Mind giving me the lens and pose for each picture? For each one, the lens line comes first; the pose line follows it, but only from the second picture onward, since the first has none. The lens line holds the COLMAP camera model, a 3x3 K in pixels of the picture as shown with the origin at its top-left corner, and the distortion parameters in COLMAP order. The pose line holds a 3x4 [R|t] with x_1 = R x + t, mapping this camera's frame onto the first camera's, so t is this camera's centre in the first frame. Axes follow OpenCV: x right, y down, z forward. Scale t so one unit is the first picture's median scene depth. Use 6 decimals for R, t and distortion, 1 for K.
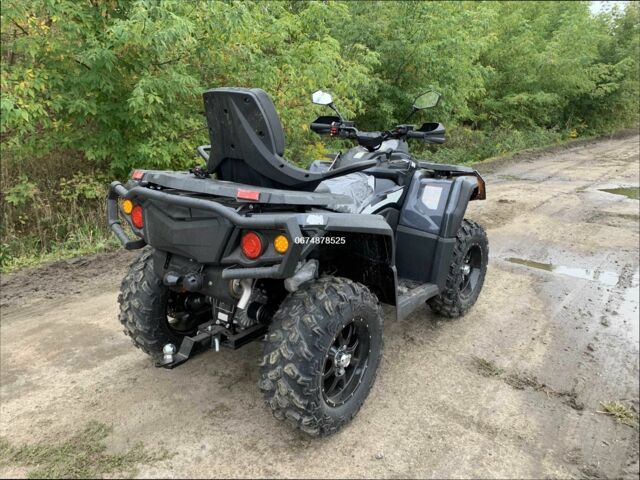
lens RADIAL K [[495.9, 0, 314.3], [0, 495.9, 235.5], [0, 0, 1]] dist [0.039120, -0.045496]
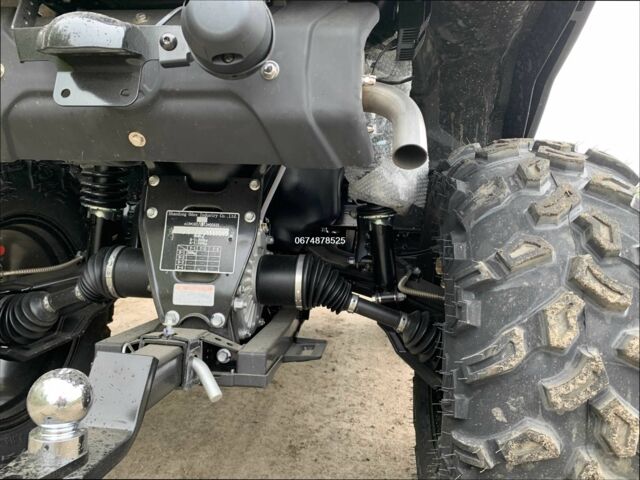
lens RADIAL K [[495.9, 0, 323.2], [0, 495.9, 246.1], [0, 0, 1]] dist [0.039120, -0.045496]
pose [[0.862544, -0.030855, 0.505040, -0.264779], [0.129604, 0.978313, -0.161578, 0.189793], [-0.489101, 0.204823, 0.847837, 0.673033]]
